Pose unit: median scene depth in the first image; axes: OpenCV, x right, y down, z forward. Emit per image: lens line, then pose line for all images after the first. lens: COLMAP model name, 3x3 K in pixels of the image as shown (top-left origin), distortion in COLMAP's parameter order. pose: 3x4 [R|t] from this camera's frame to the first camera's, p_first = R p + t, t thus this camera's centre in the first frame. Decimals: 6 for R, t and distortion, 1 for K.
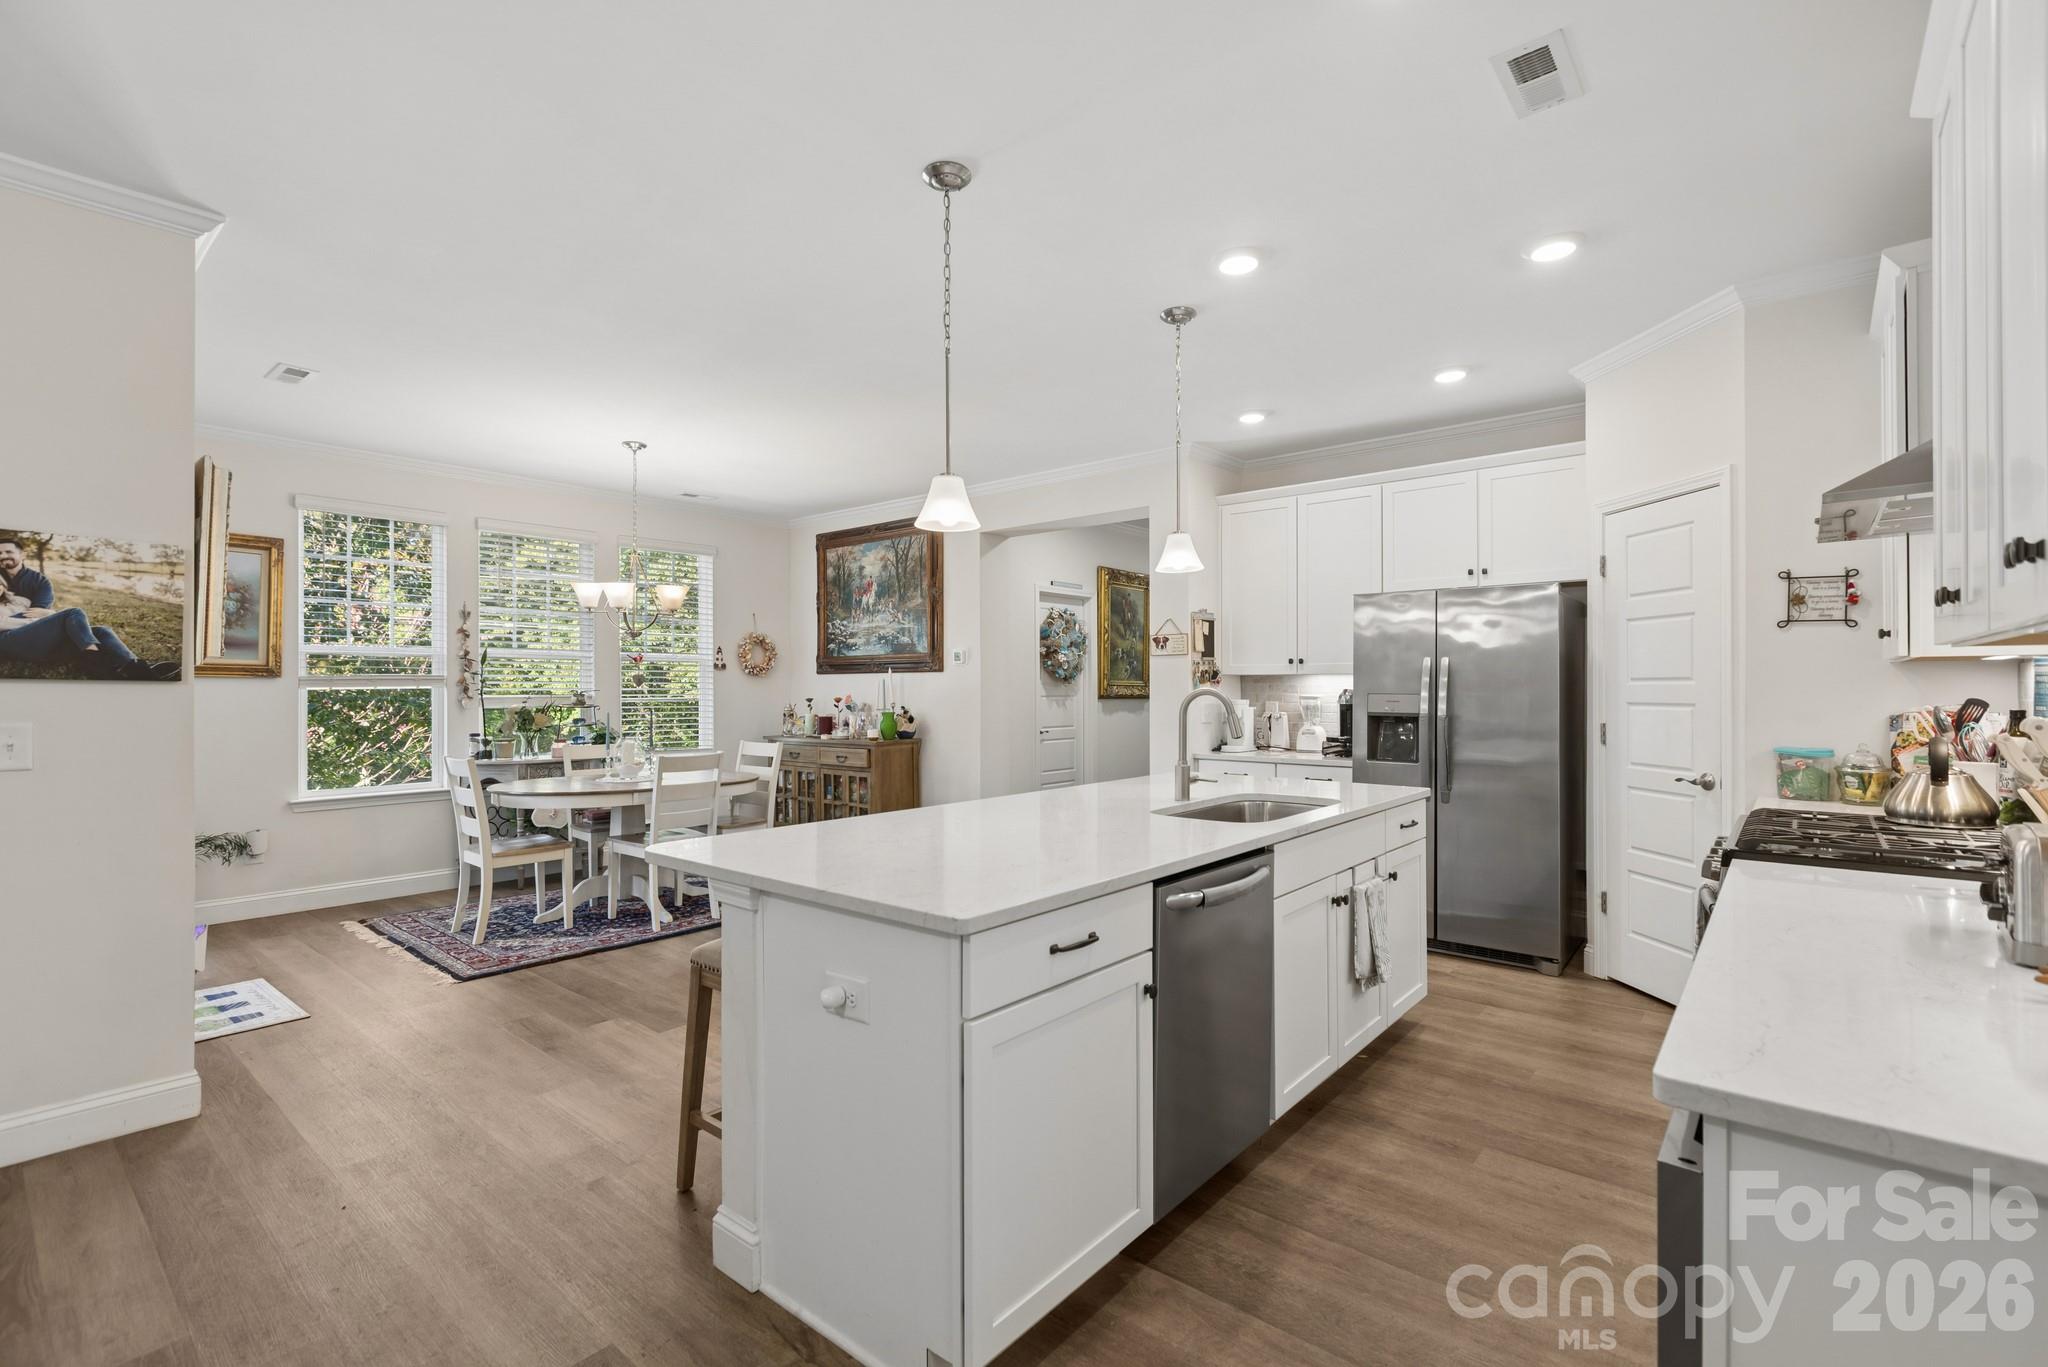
lens RADIAL K [[922.0, 0, 1012.2], [0, 922.0, 680.9], [0, 0, 1]] dist [0.003391, -0.001153]
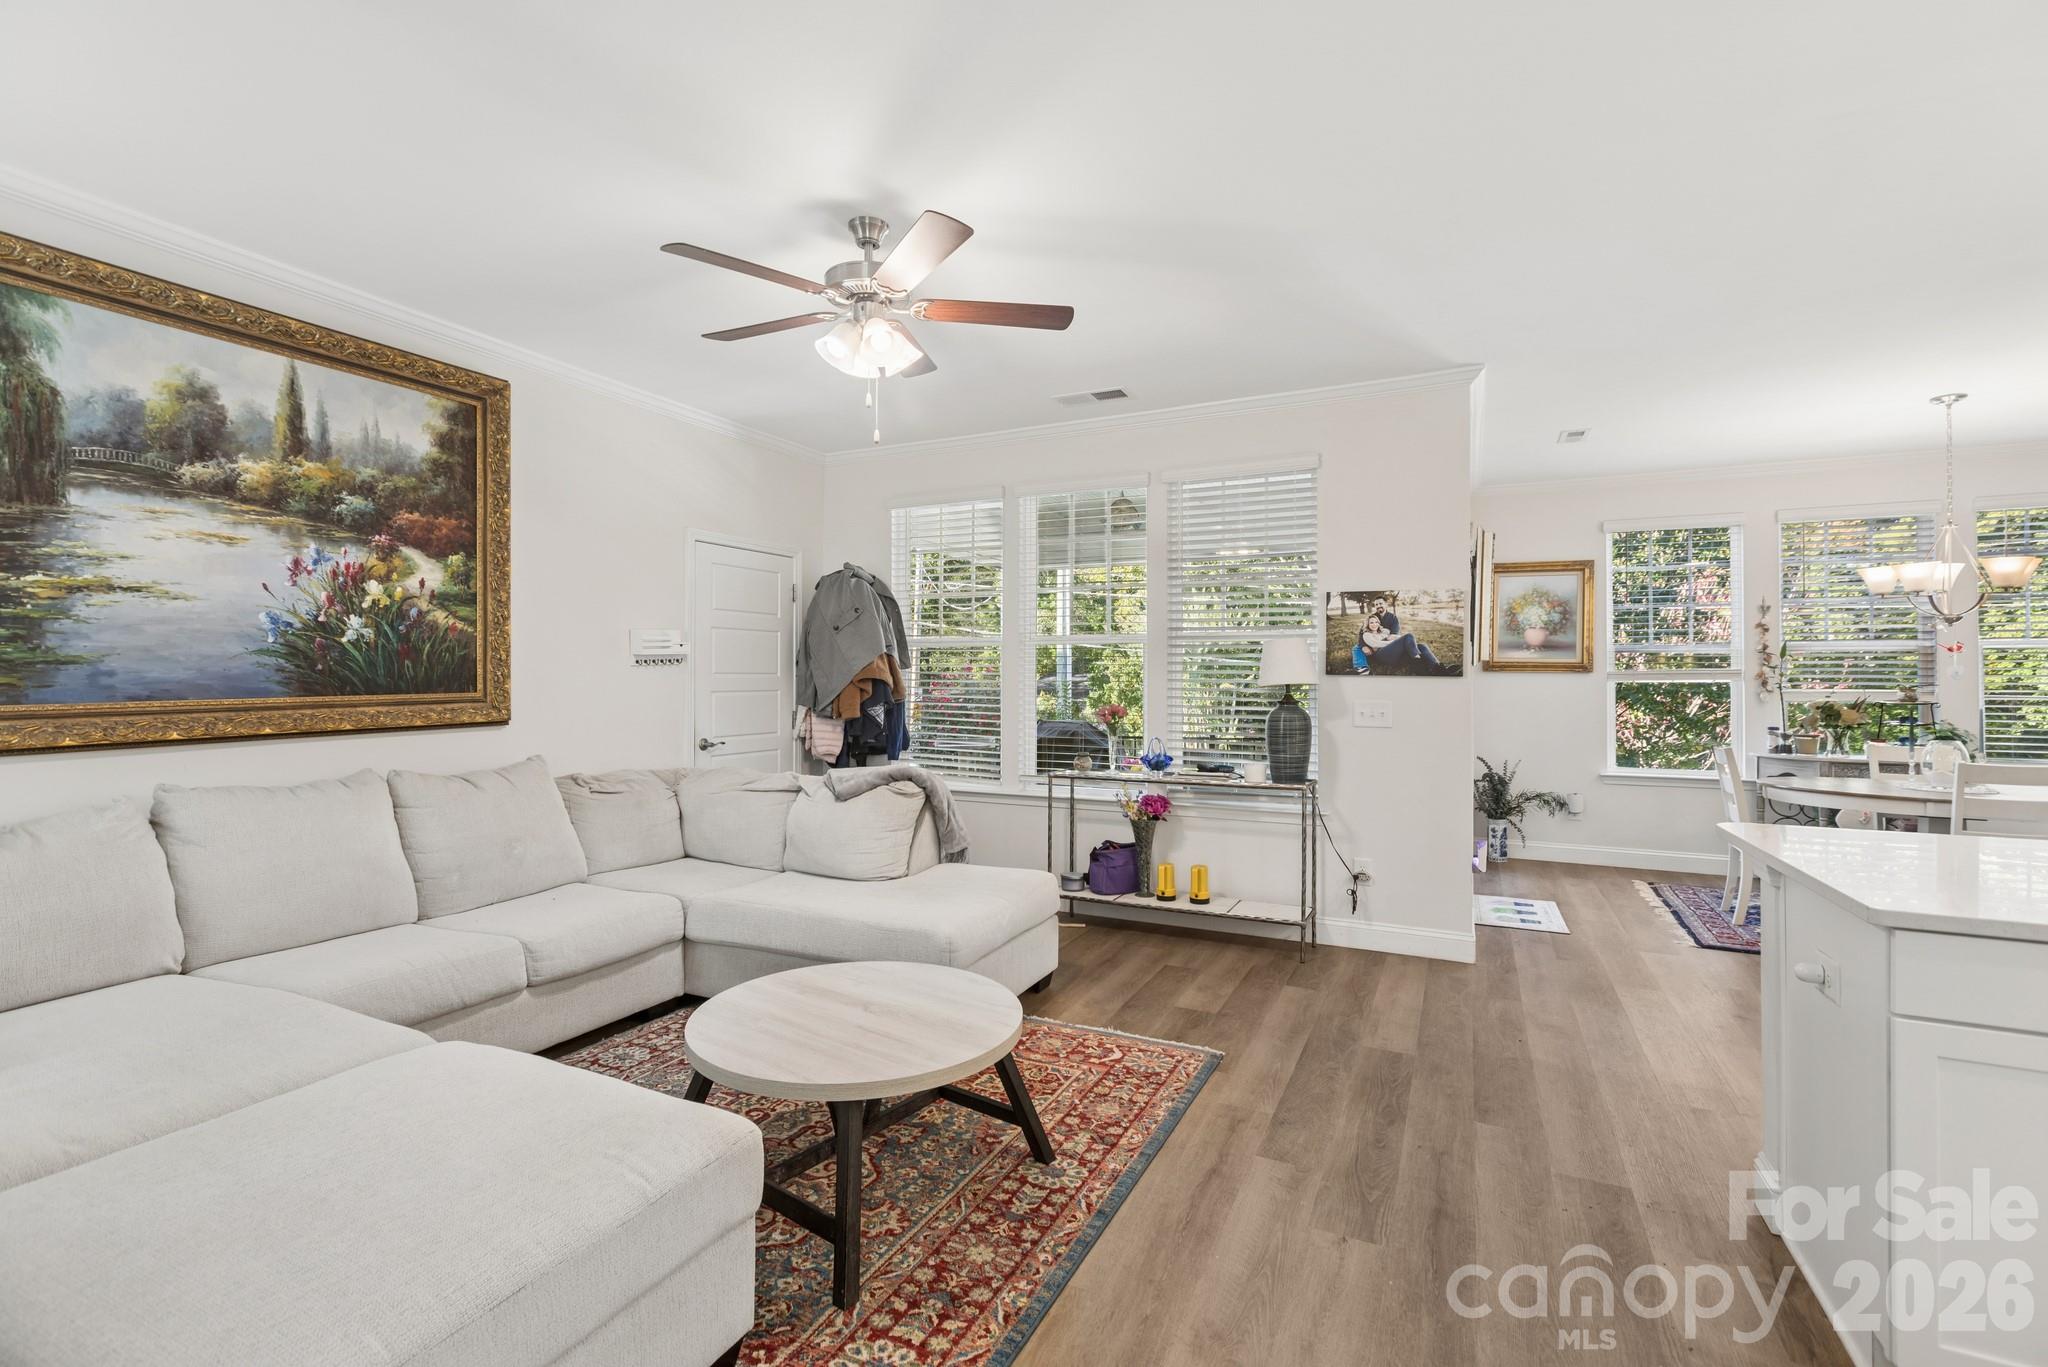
lens RADIAL K [[922.0, 0, 1010.4], [0, 922.0, 666.5], [0, 0, 1]] dist [0.003391, -0.001153]
pose [[0.244592, -0.012014, -0.969552, 0.211757], [0.004647, 0.999926, -0.011219, -0.001517], [0.969615, -0.001761, 0.244629, -0.054724]]
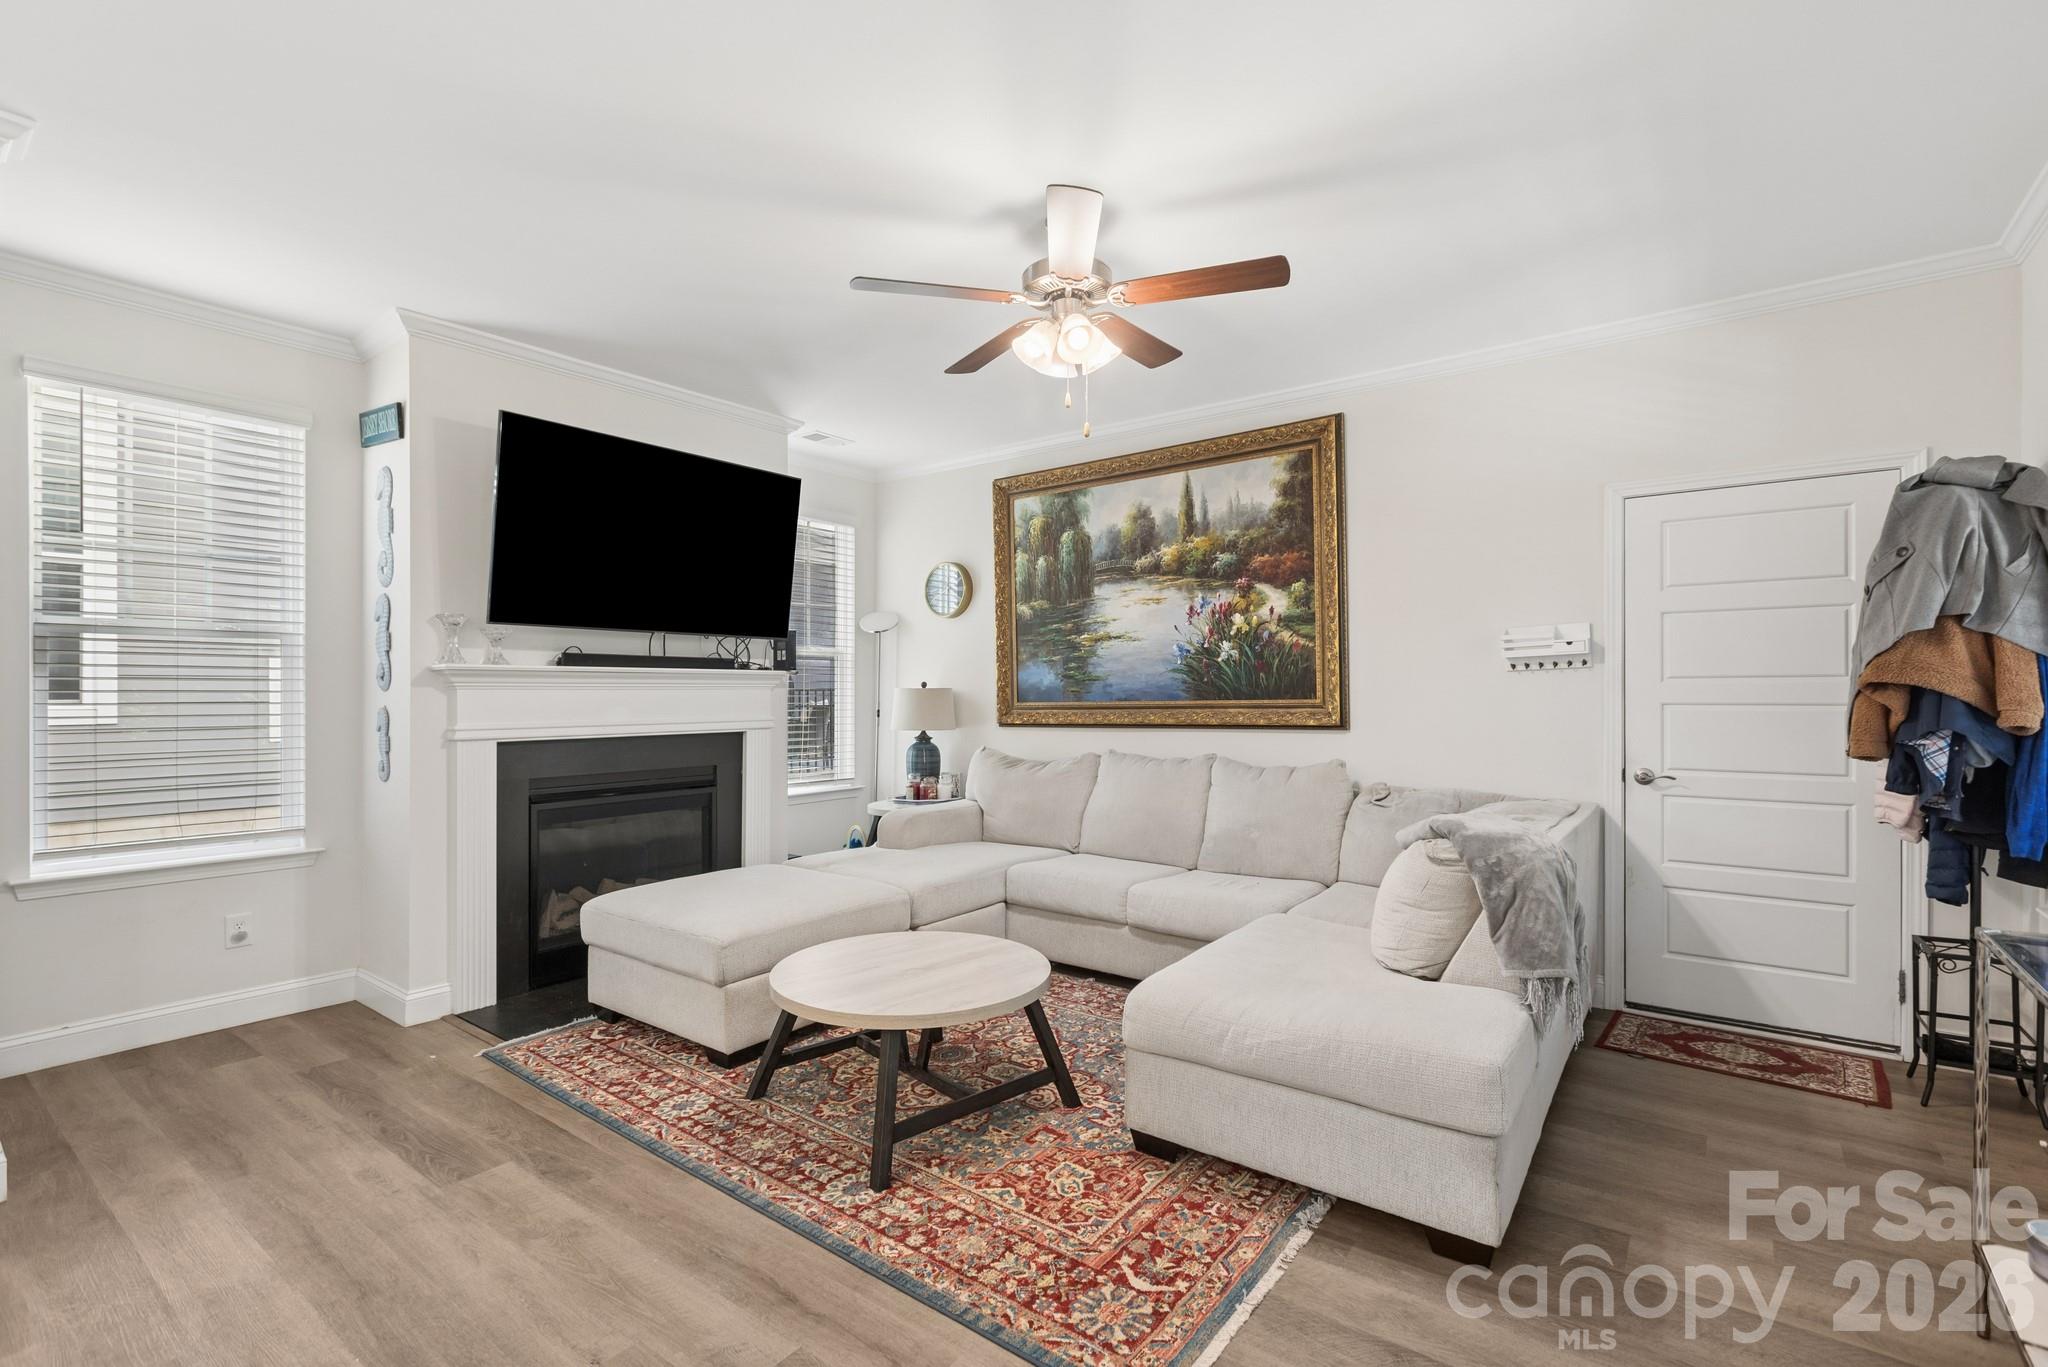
lens RADIAL K [[922.0, 0, 1015.5], [0, 922.0, 690.4], [0, 0, 1]] dist [0.003391, -0.001153]
pose [[-0.998075, 0.002585, -0.061963, -0.255517], [0.002853, 0.999987, -0.004239, 0.003196], [0.061951, -0.004407, -0.998069, 0.501902]]
